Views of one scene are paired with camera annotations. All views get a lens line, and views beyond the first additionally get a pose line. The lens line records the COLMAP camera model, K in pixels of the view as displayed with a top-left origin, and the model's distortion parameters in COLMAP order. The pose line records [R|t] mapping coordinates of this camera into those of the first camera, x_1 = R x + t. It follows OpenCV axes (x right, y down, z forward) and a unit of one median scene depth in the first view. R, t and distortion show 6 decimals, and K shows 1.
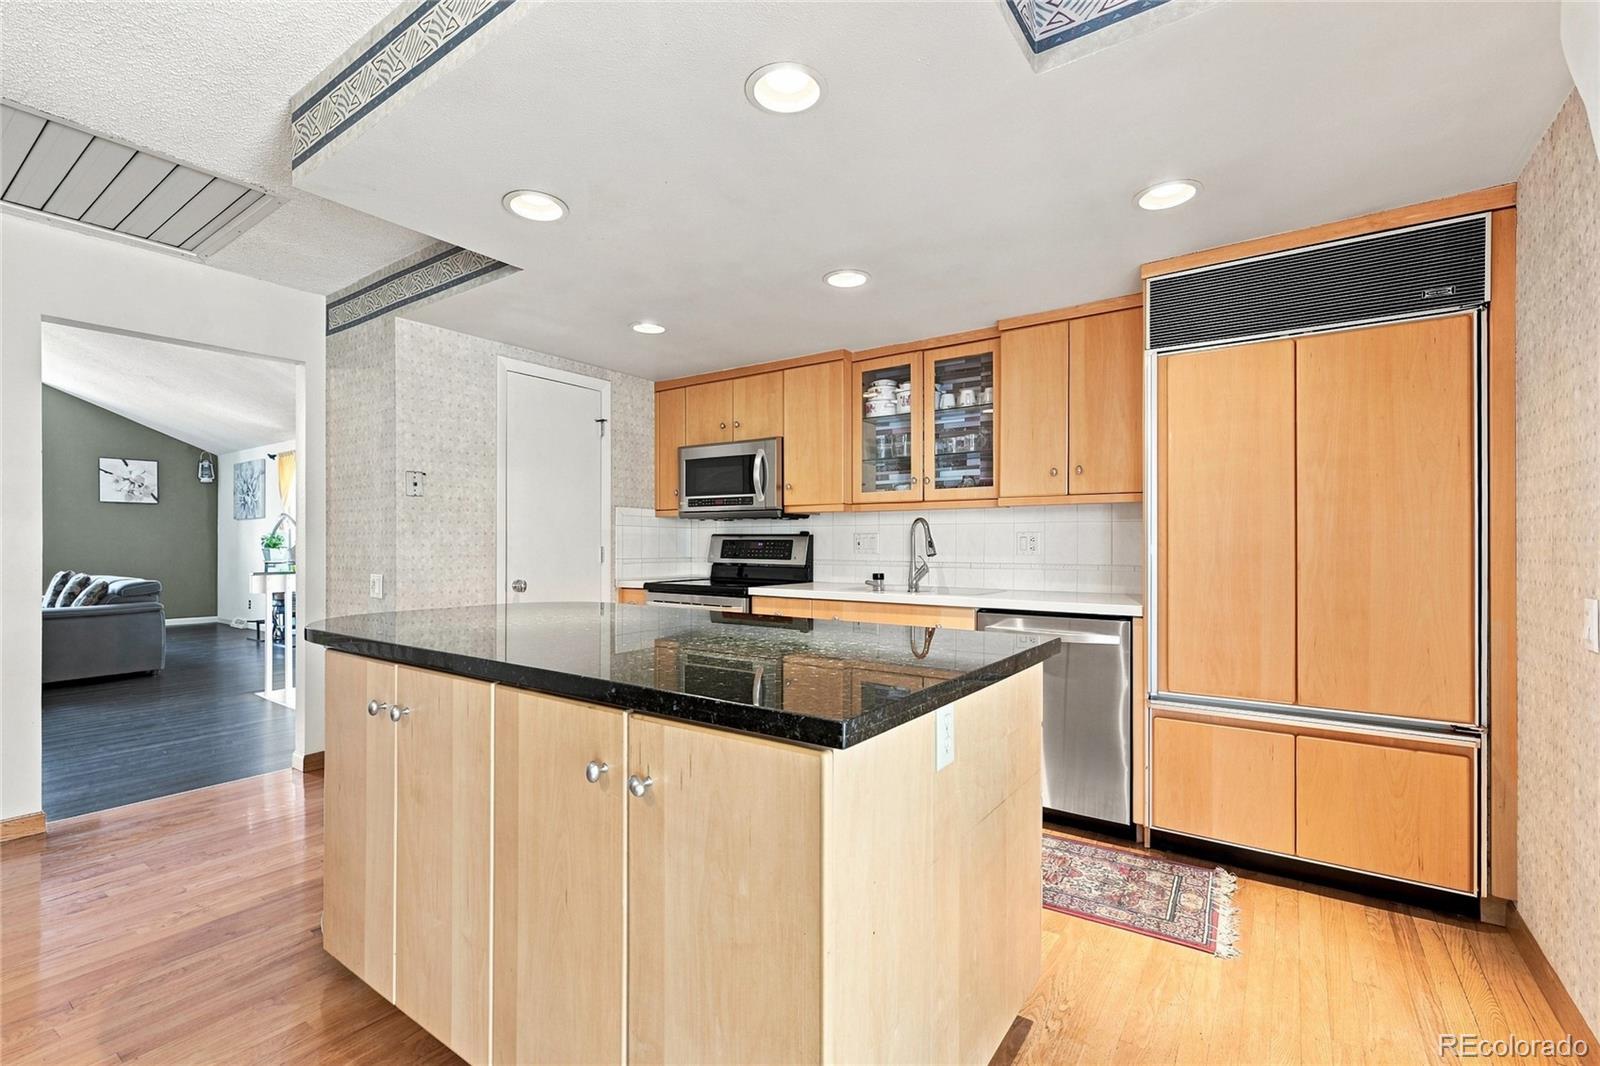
lens RADIAL K [[699.4, 0, 797.9], [0, 699.4, 540.6], [0, 0, 1]] dist [0.000567, 0.000121]
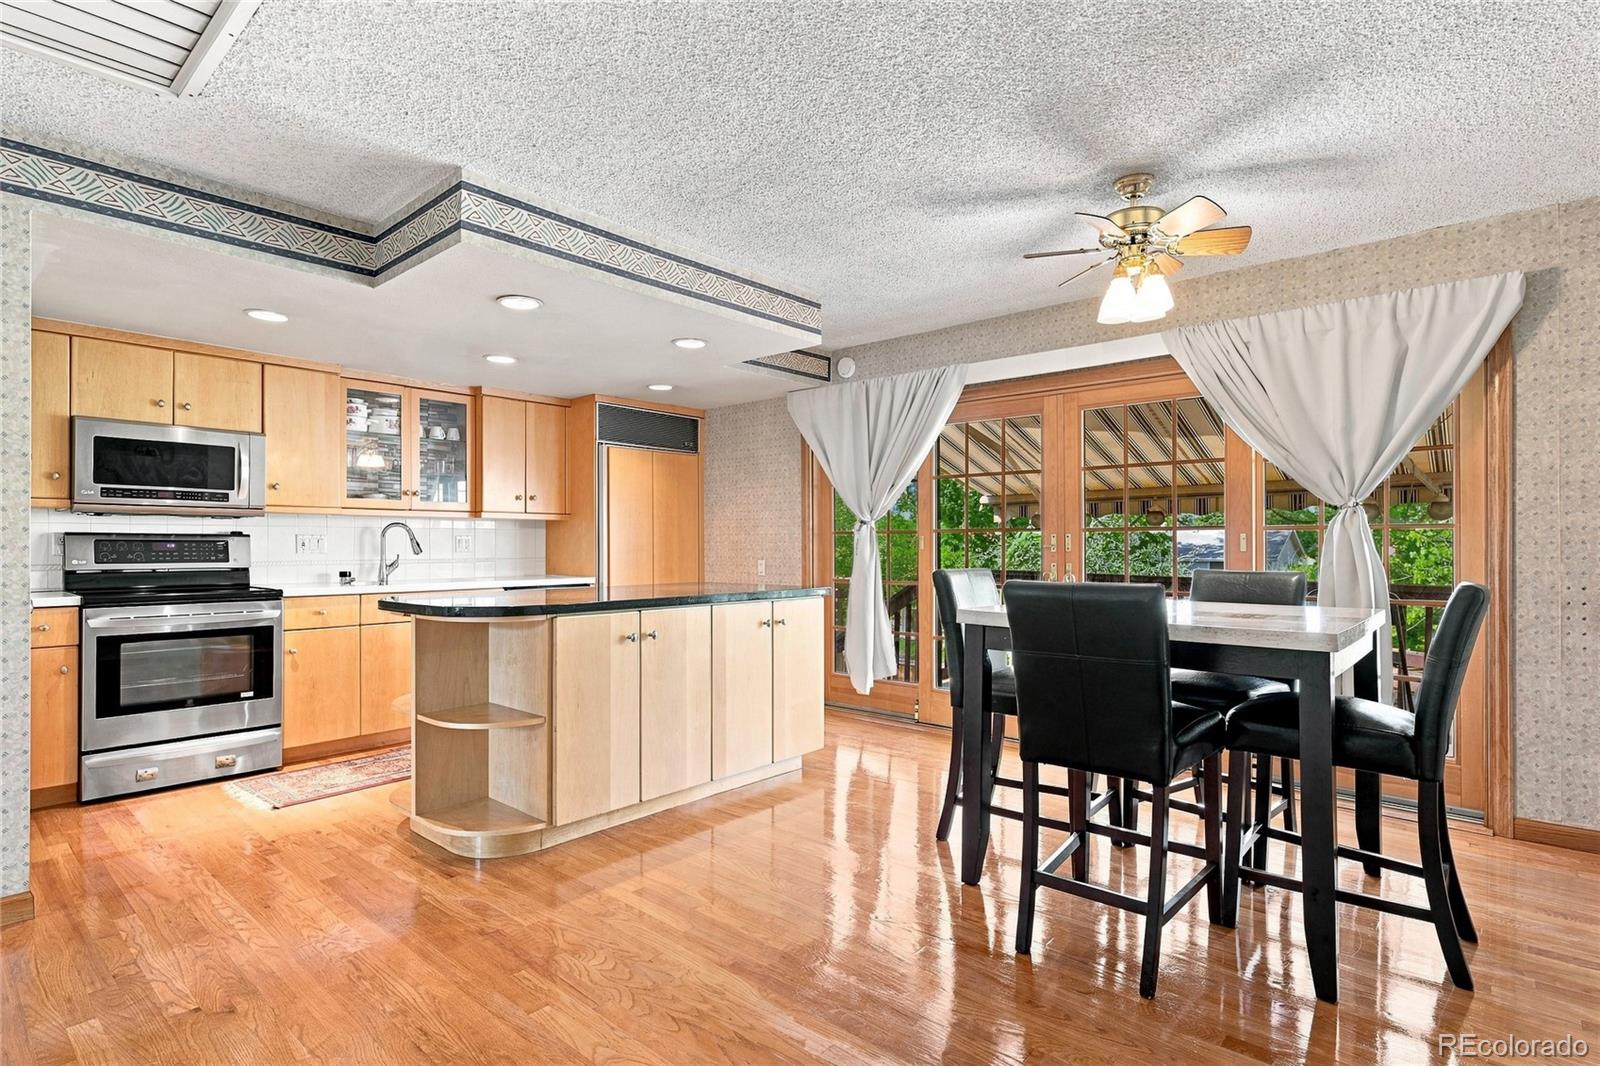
lens RADIAL K [[800.9, 0, 802.2], [0, 800.9, 542.6], [0, 0, 1]] dist [0.002092, 0.000694]
pose [[0.111893, 0.001782, 0.993719, -1.082763], [-0.002788, 0.999995, -0.001480, 0.001475], [-0.993716, -0.002604, 0.111897, 0.150020]]
